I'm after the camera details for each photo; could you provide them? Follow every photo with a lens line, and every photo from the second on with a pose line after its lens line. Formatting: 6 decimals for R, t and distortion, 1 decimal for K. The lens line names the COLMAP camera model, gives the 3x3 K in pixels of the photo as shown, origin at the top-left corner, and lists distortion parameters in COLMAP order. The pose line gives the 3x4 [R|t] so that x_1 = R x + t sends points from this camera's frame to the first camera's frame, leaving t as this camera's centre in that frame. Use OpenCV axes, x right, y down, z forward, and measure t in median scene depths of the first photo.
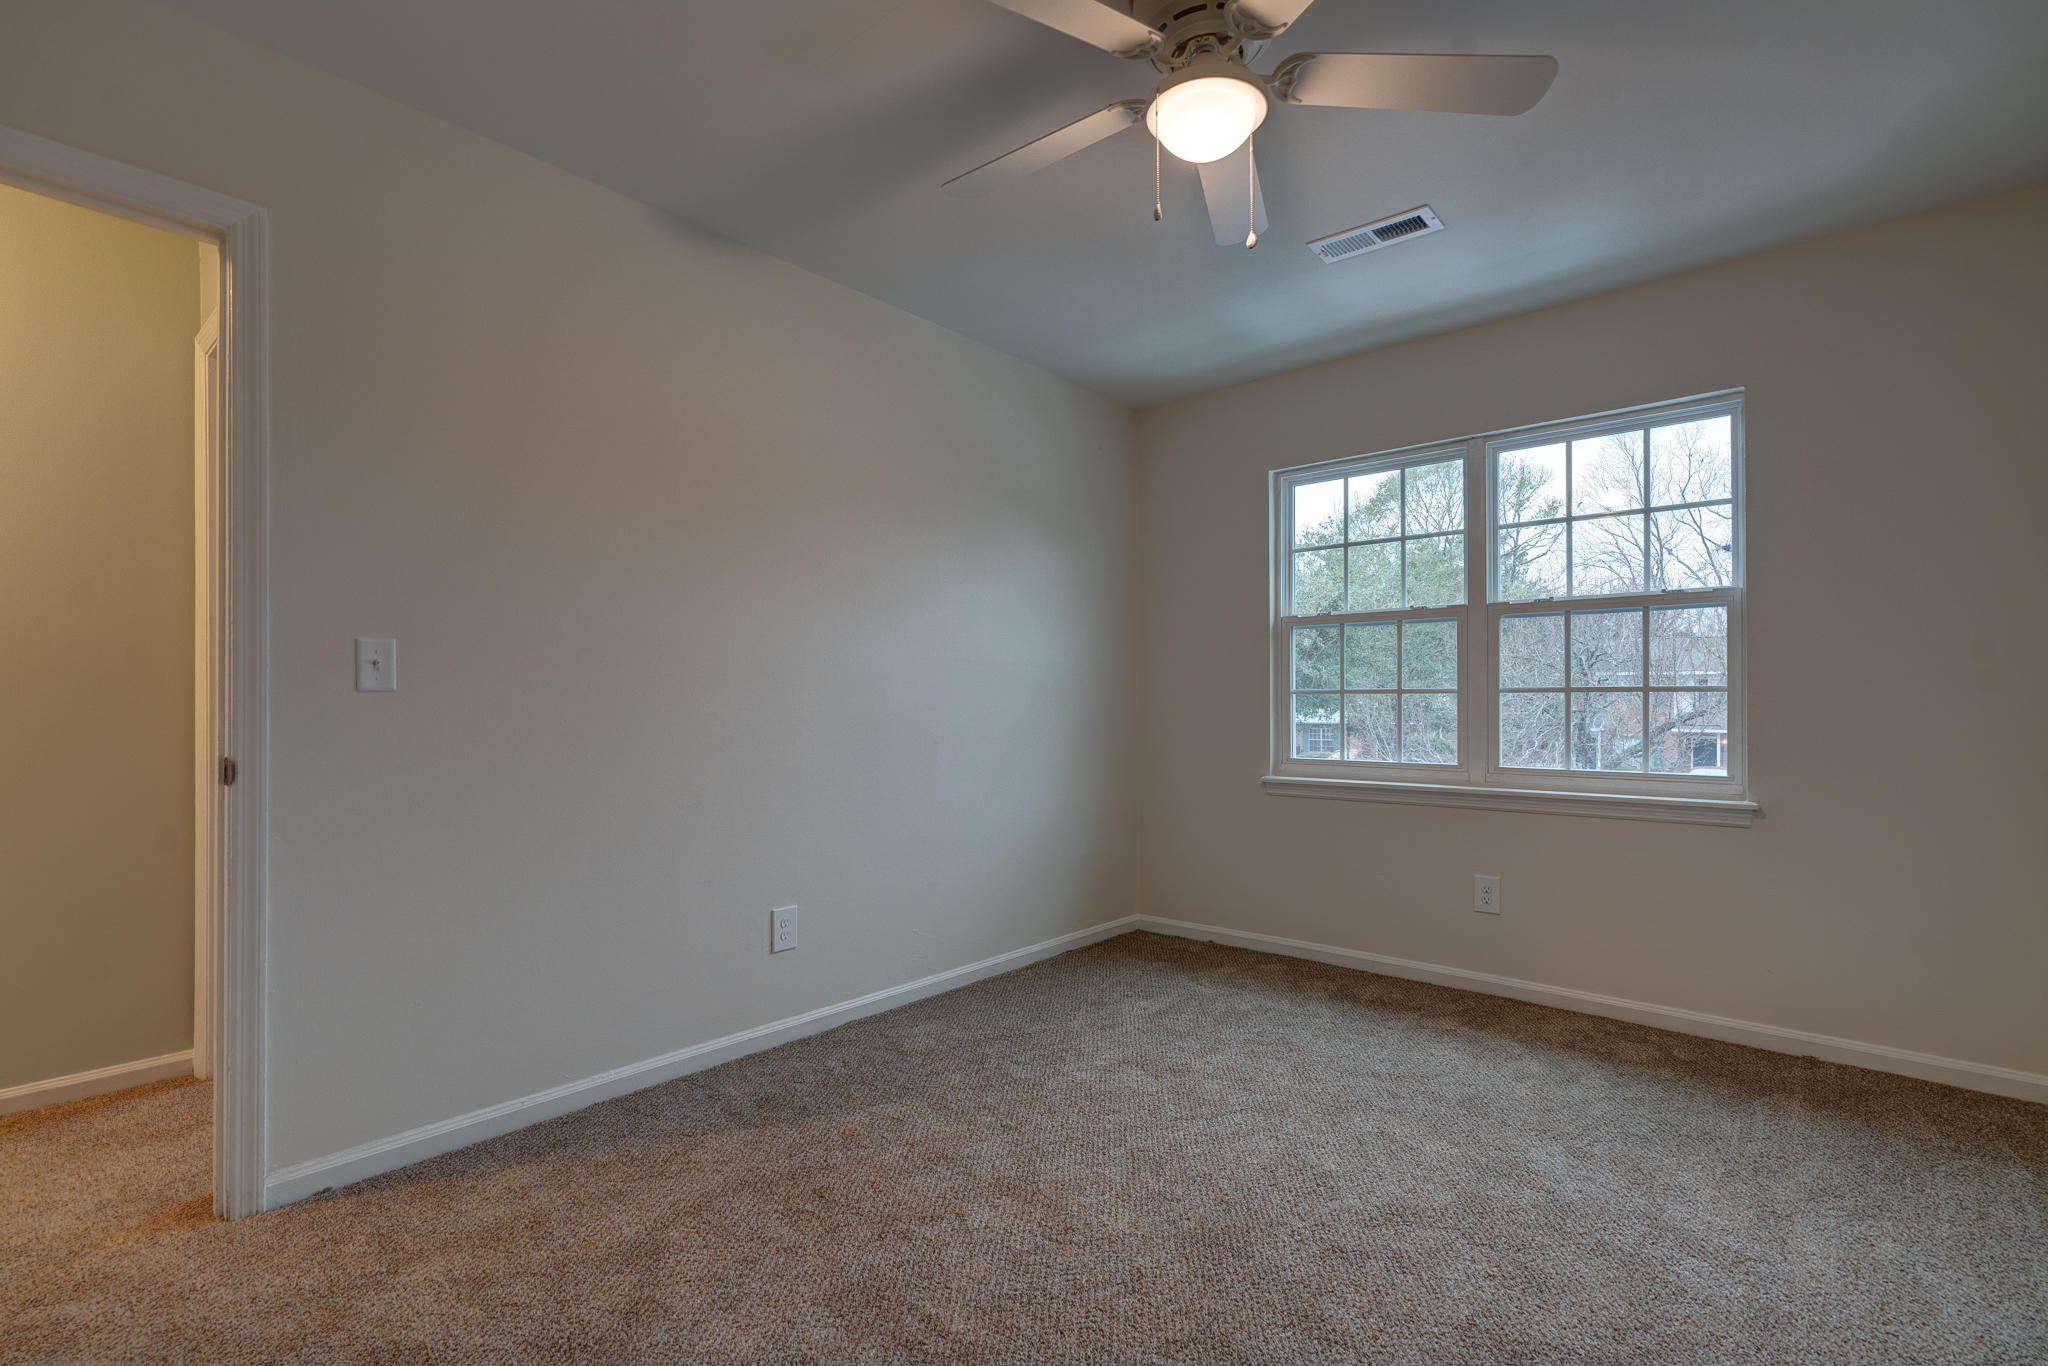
lens RADIAL K [[930.7, 0, 1024.8], [0, 930.7, 709.5], [0, 0, 1]] dist [-0.000831, 0.000053]
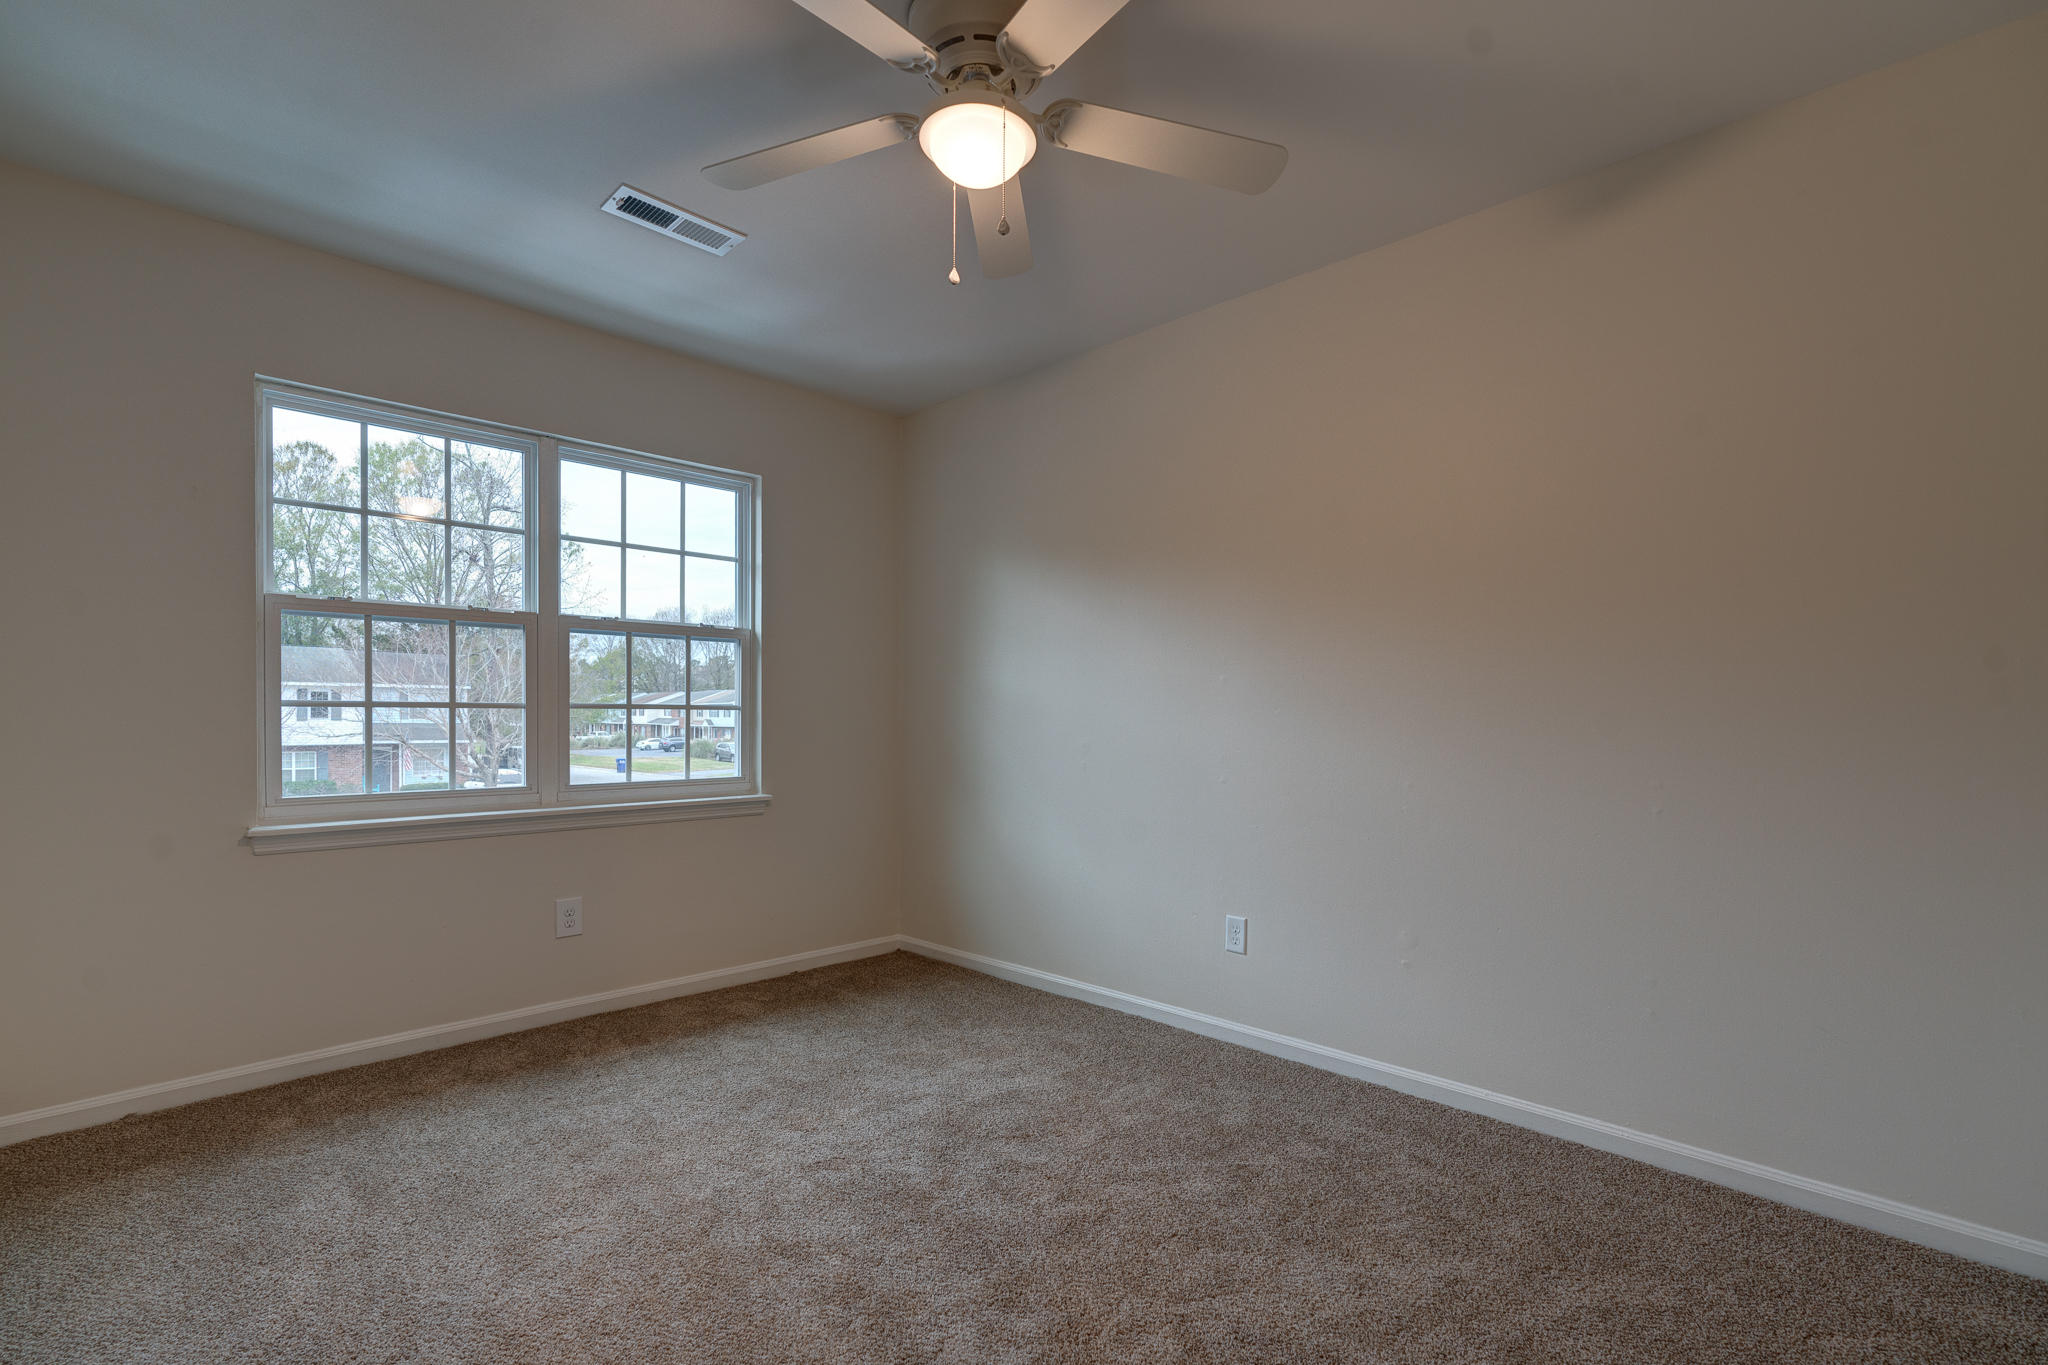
lens RADIAL K [[932.3, 0, 1024.6], [0, 932.3, 730.9], [0, 0, 1]] dist [0.000657, 0.000146]
pose [[0.052599, -0.010708, 0.998558, -0.434482], [0.002771, 0.999940, 0.010577, -0.003279], [-0.998612, 0.002210, 0.052625, 0.469931]]
